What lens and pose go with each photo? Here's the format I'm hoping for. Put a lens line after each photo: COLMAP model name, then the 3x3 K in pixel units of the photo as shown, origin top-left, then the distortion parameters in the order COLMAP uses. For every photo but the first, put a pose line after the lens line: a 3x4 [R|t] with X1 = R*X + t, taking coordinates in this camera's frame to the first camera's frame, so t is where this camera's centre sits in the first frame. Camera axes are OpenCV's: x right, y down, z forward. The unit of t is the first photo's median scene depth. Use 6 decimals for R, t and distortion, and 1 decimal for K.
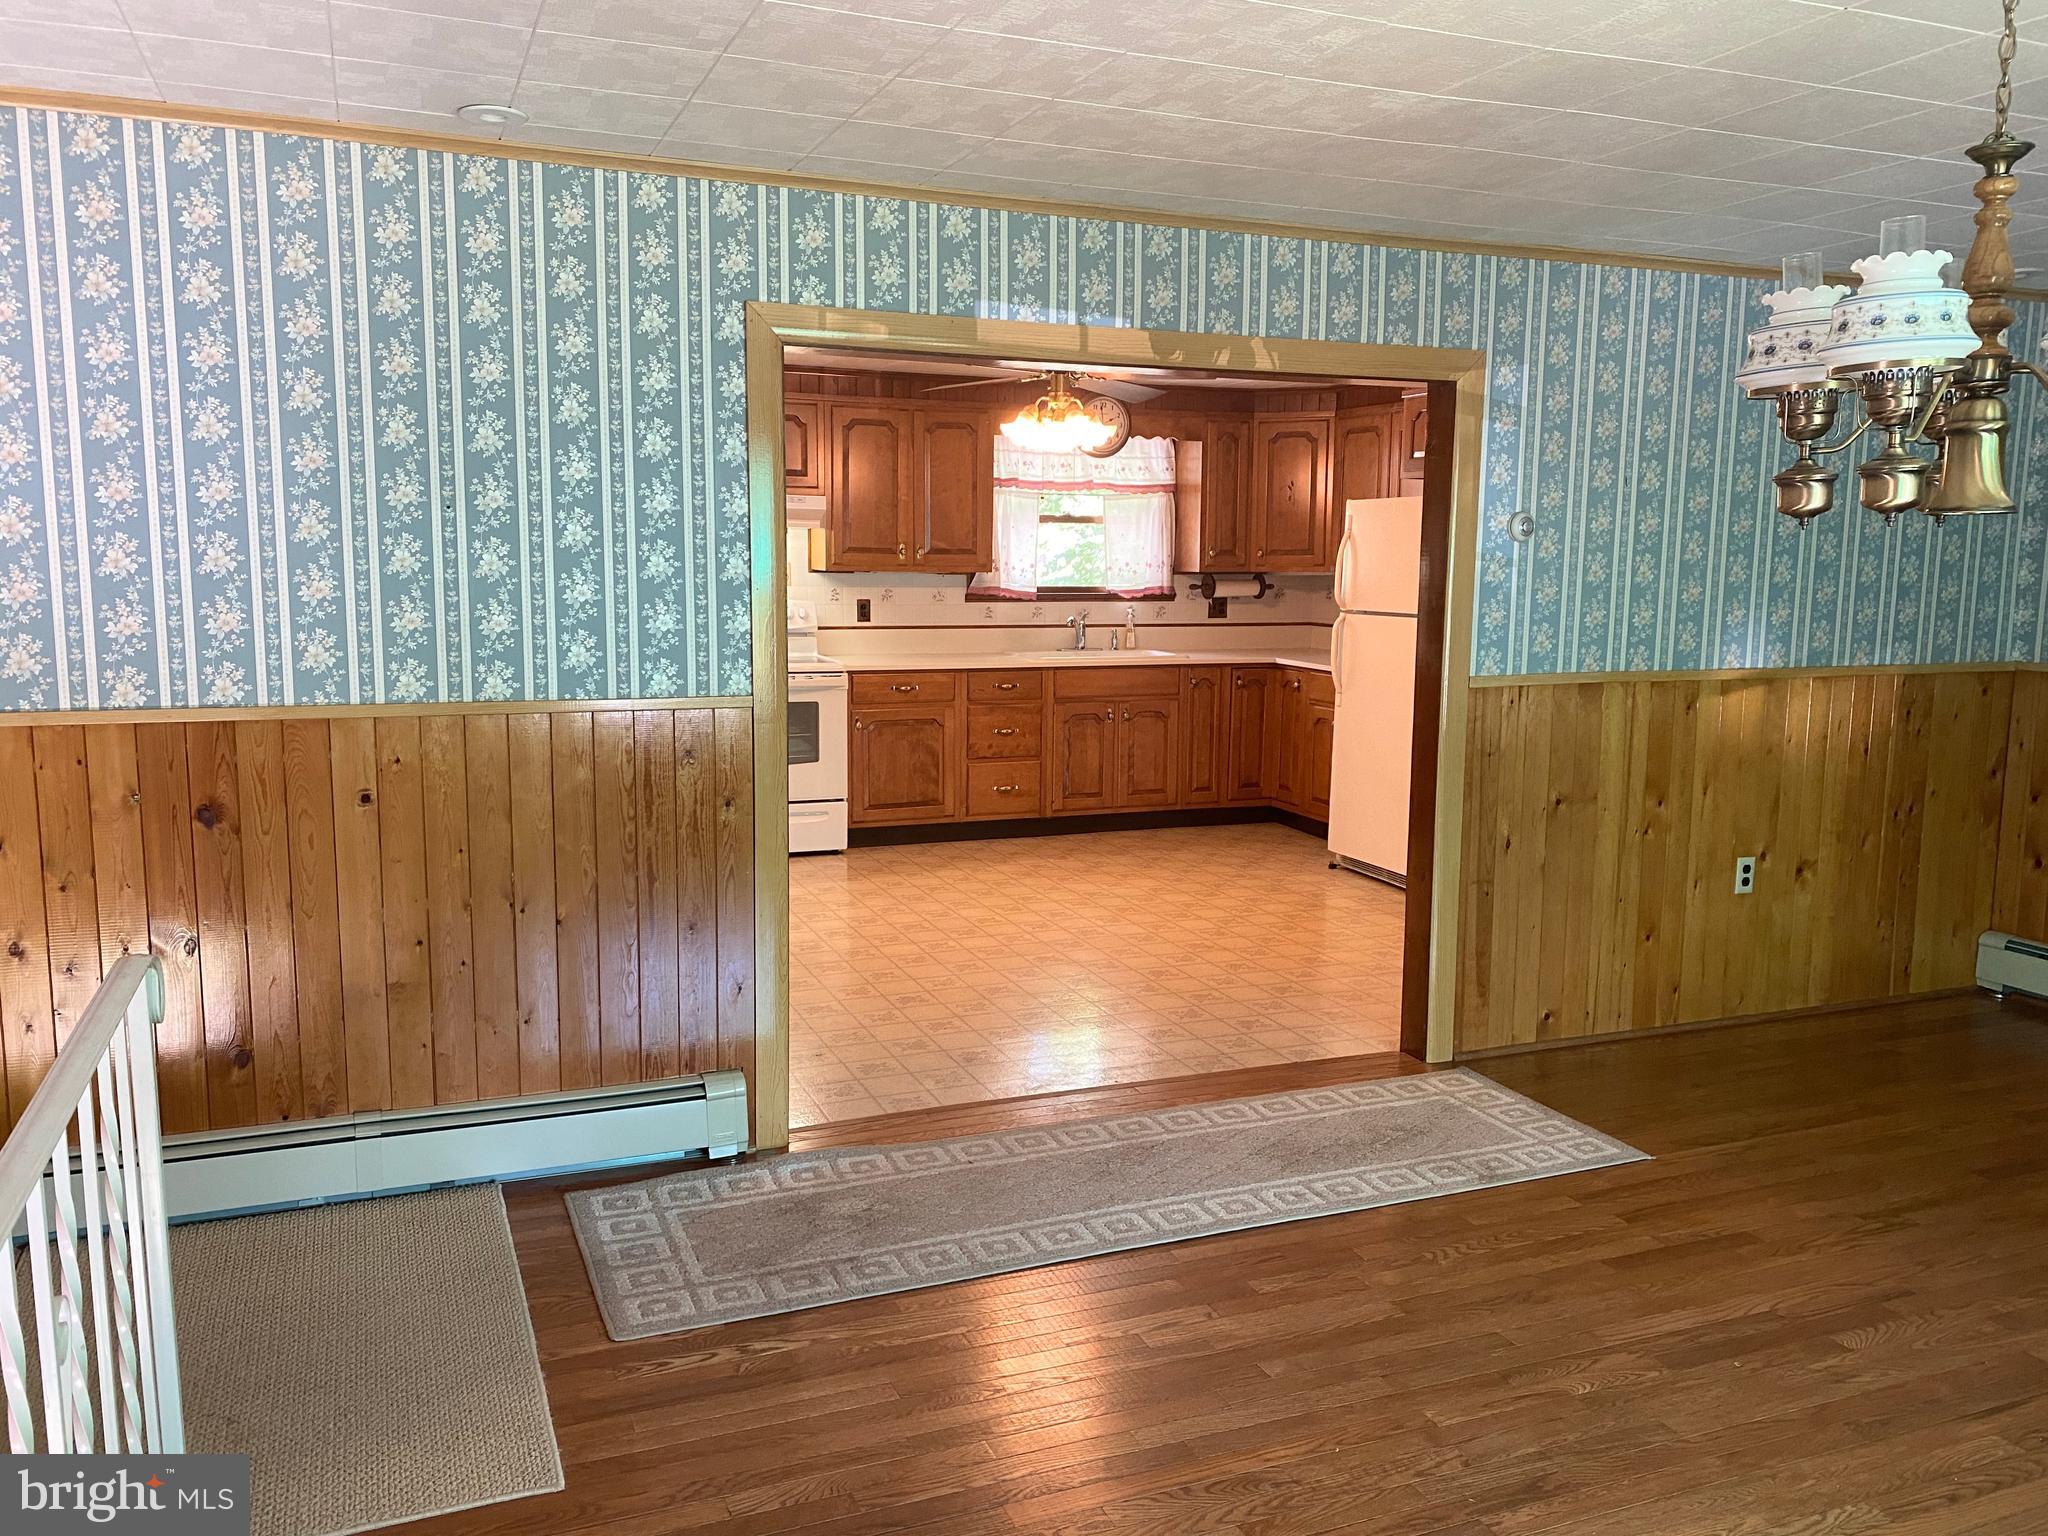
lens RADIAL K [[1586.7, 0, 1025.1], [0, 1586.7, 775.3], [0, 0, 1]] dist [0.044399, -0.029065]
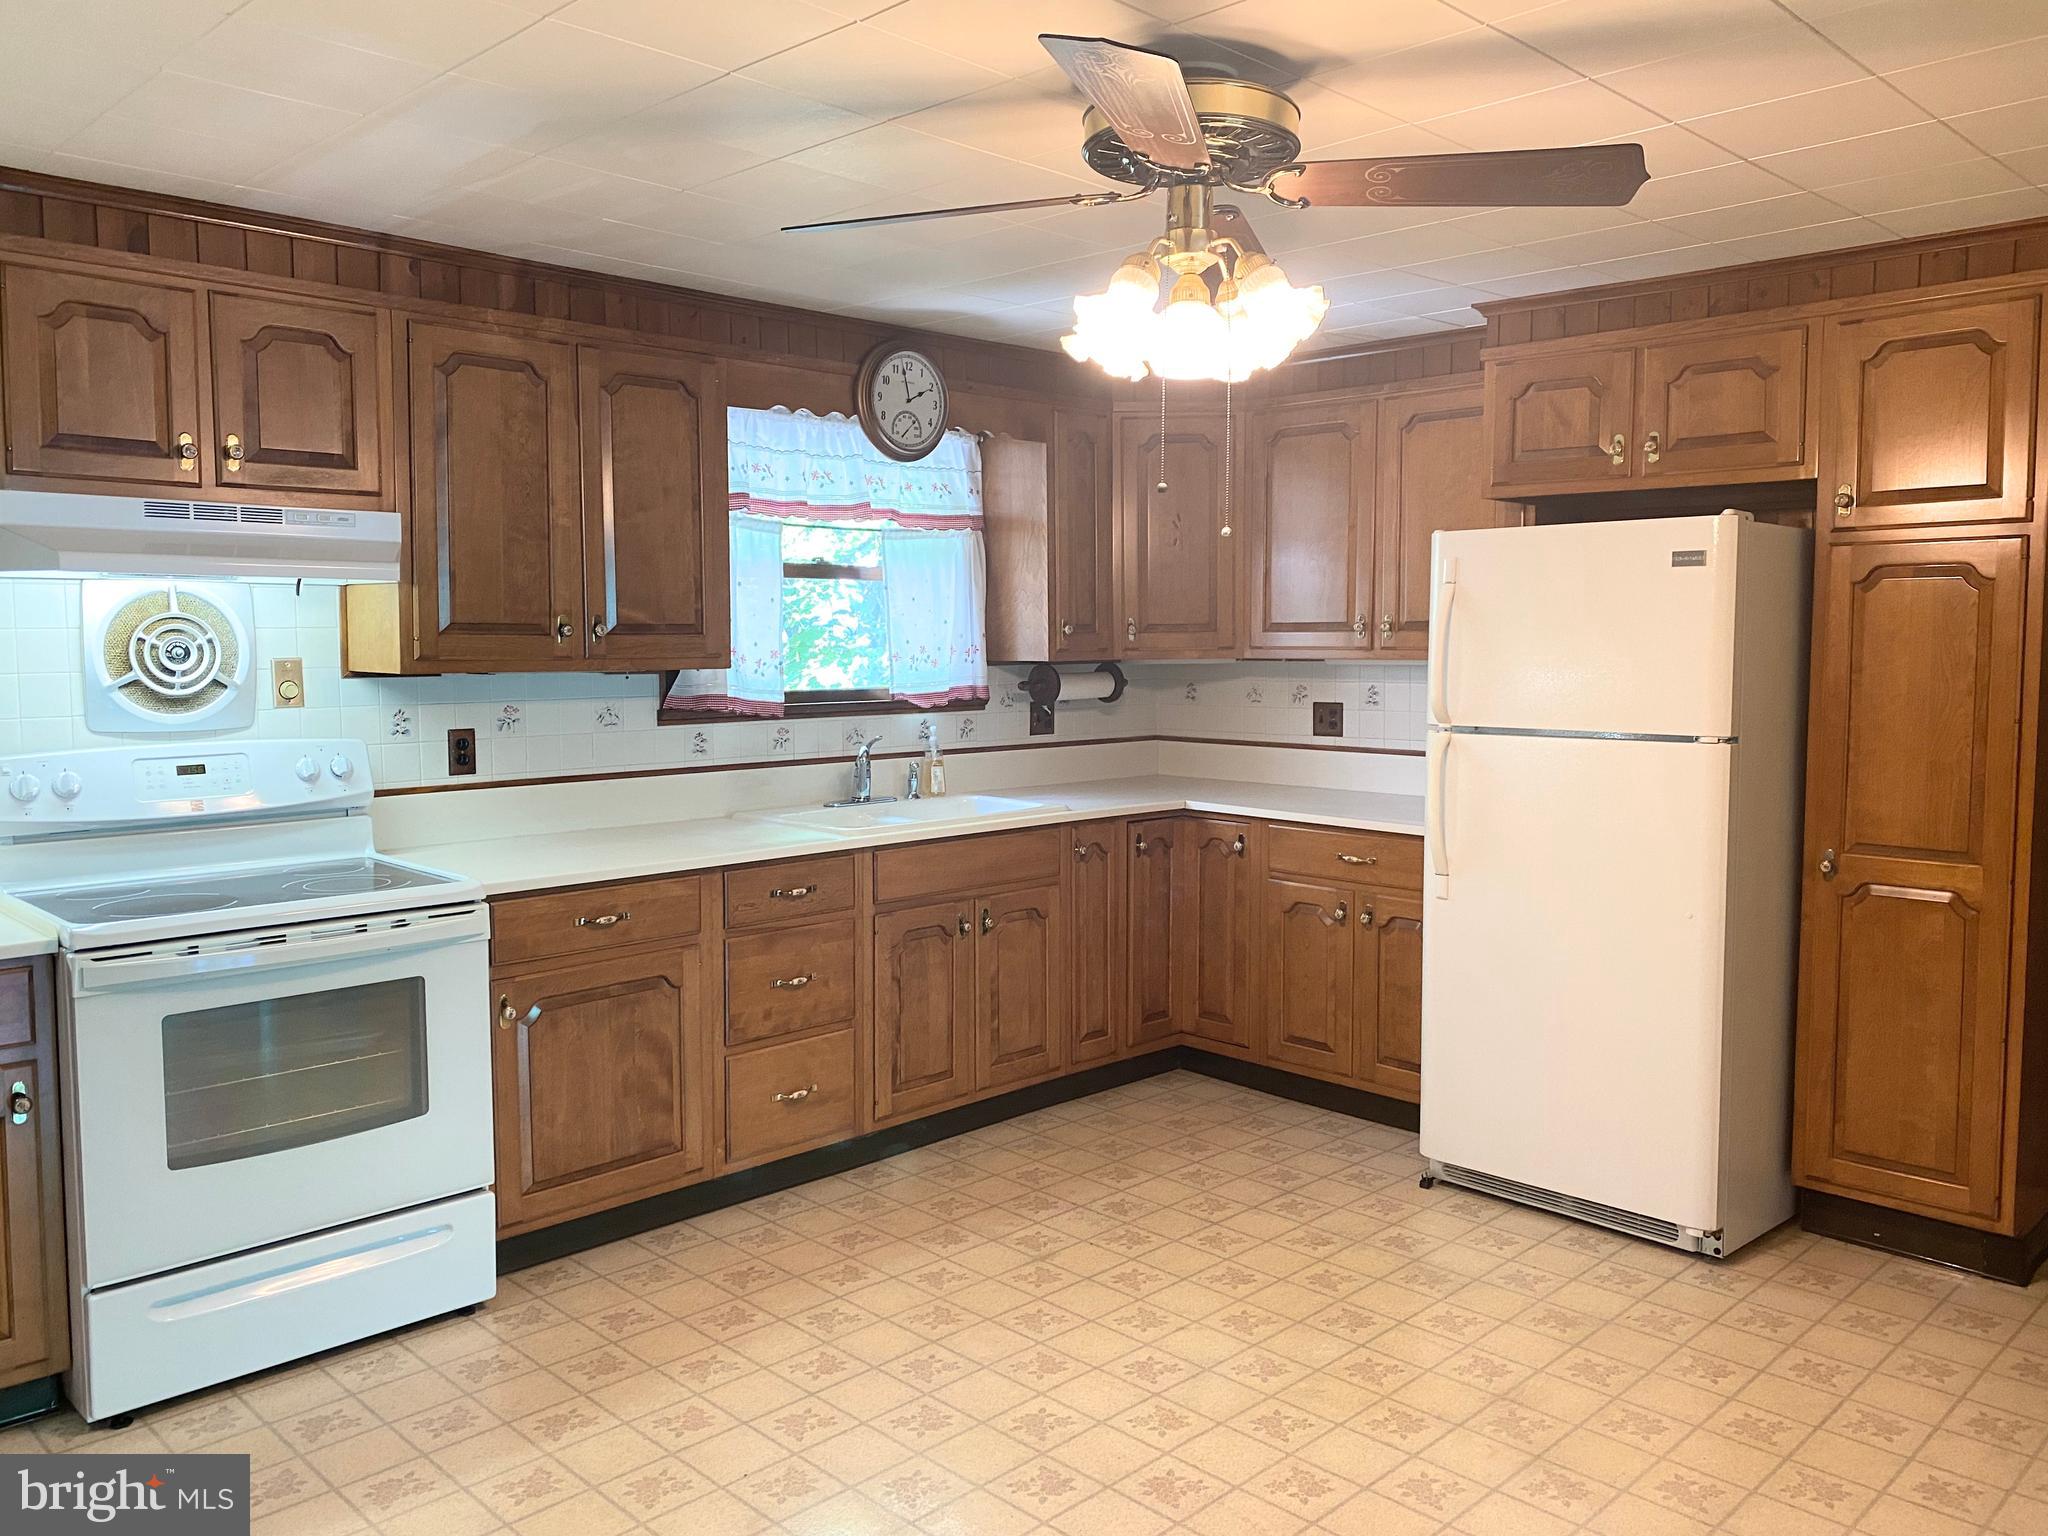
lens RADIAL K [[1586.7, 0, 1035.6], [0, 1586.7, 752.9], [0, 0, 1]] dist [0.044399, -0.029065]
pose [[0.923469, -0.043710, 0.381176, -0.133507], [0.068920, 0.996228, -0.052733, -0.069330], [-0.377433, 0.074968, 0.922997, 0.506862]]
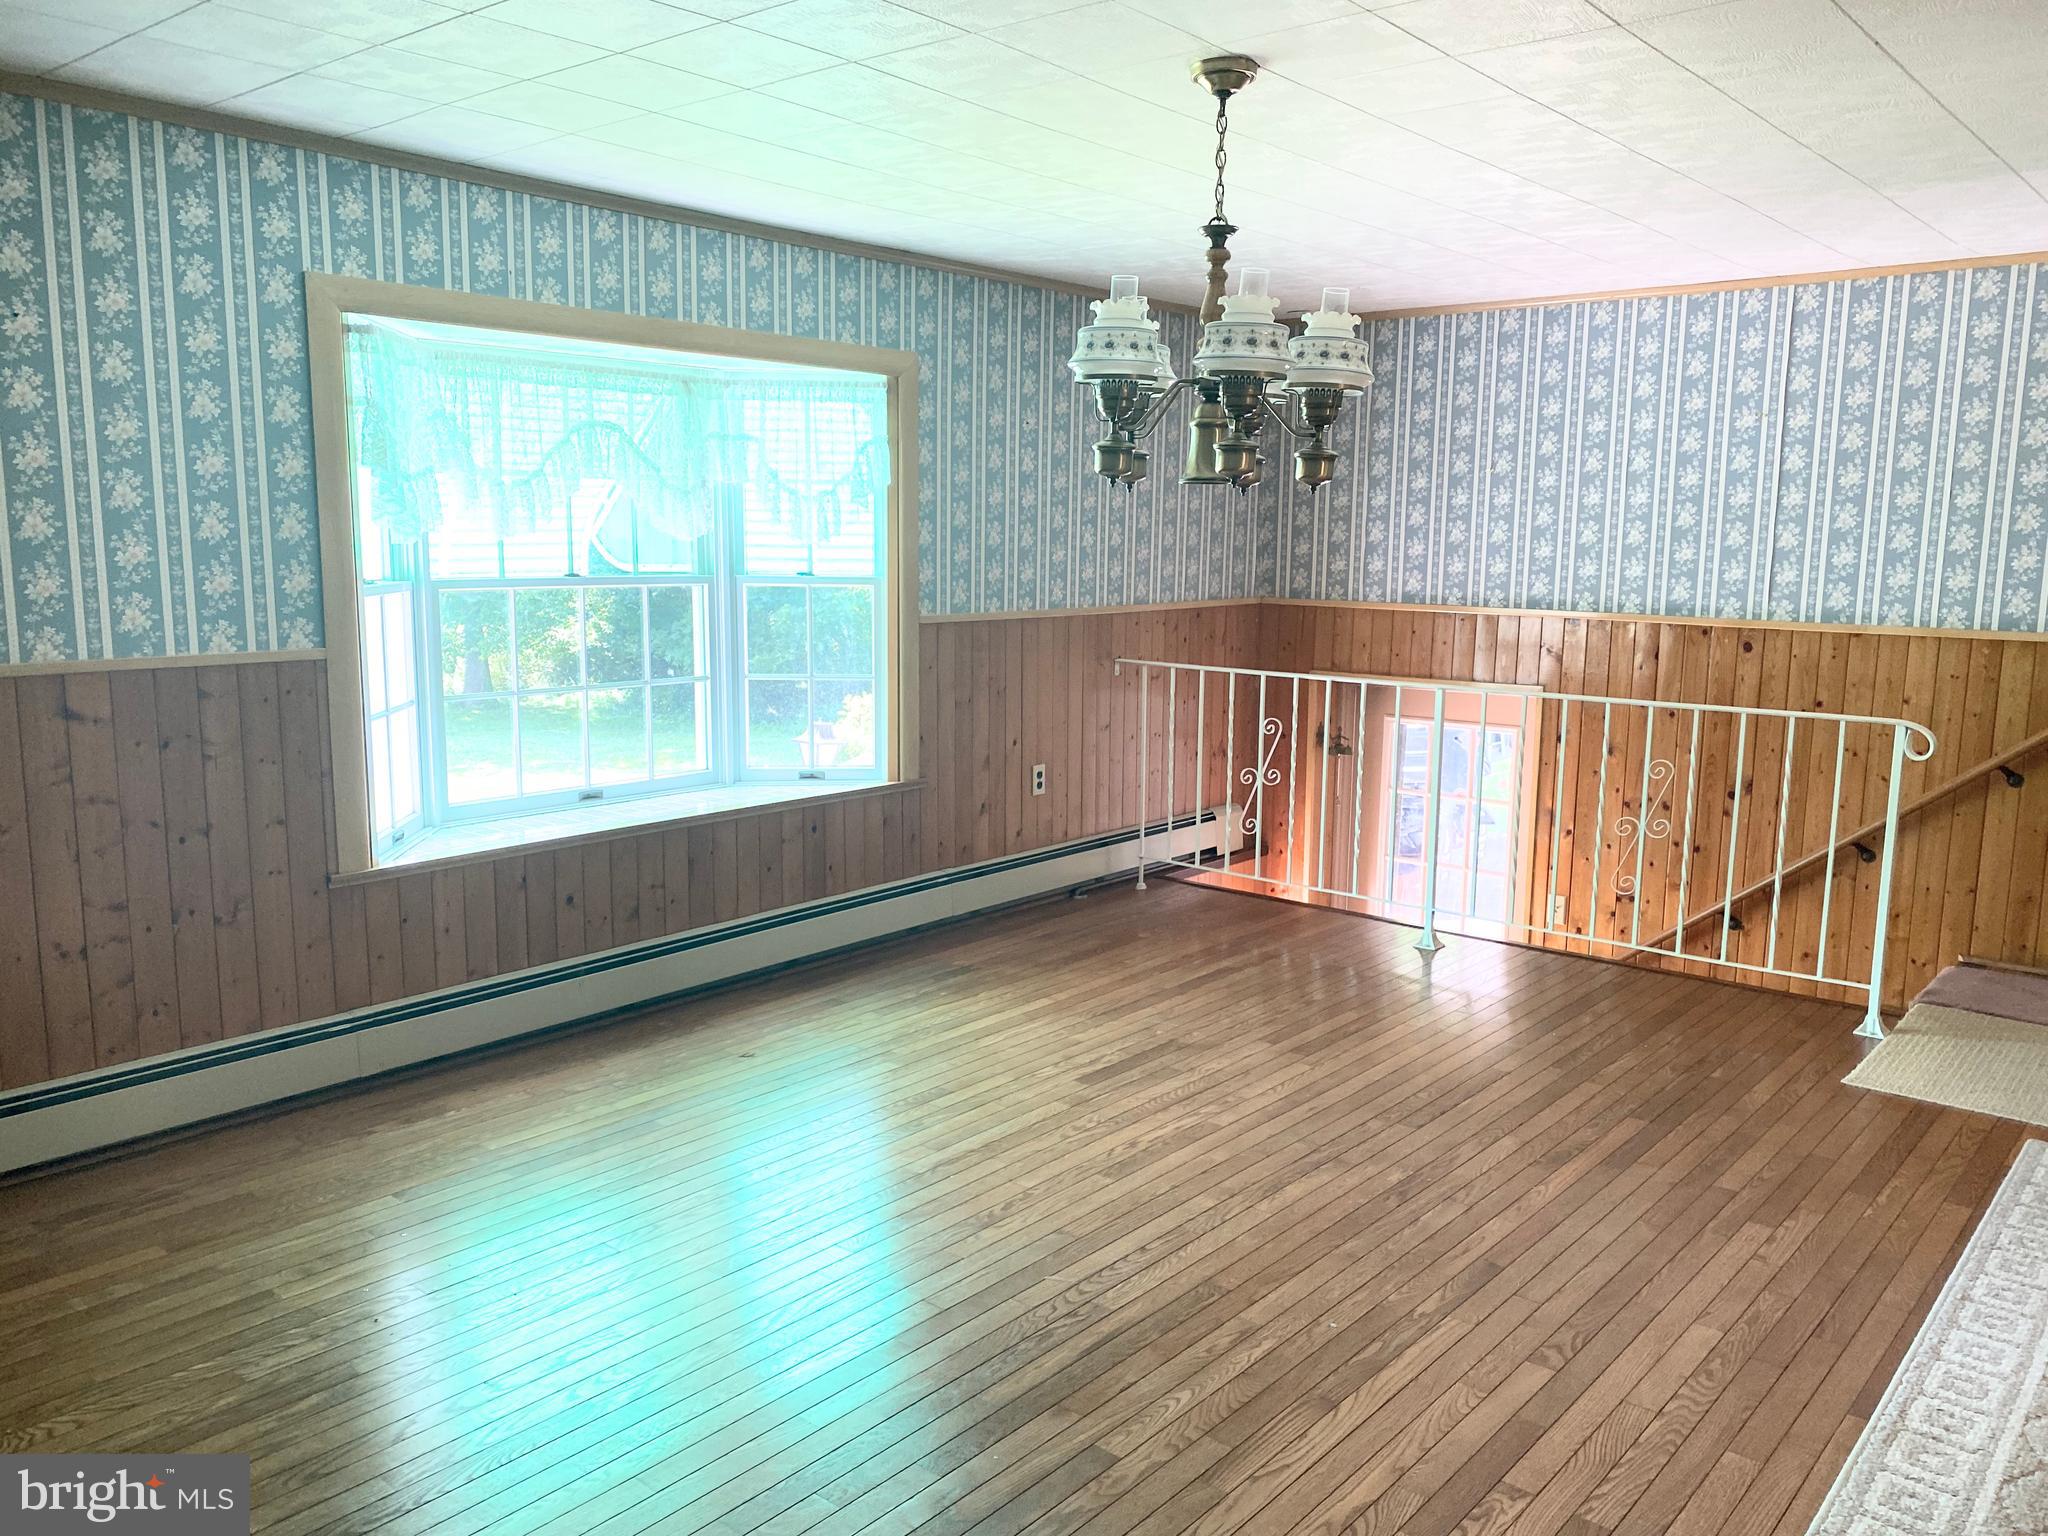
lens RADIAL K [[1586.7, 0, 1010.4], [0, 1586.7, 781.2], [0, 0, 1]] dist [0.044399, -0.029065]
pose [[-0.893084, 0.052579, -0.446806, 0.404708], [-0.086049, 0.954848, 0.284360, -0.085896], [0.441584, 0.292404, -0.848236, 0.638395]]
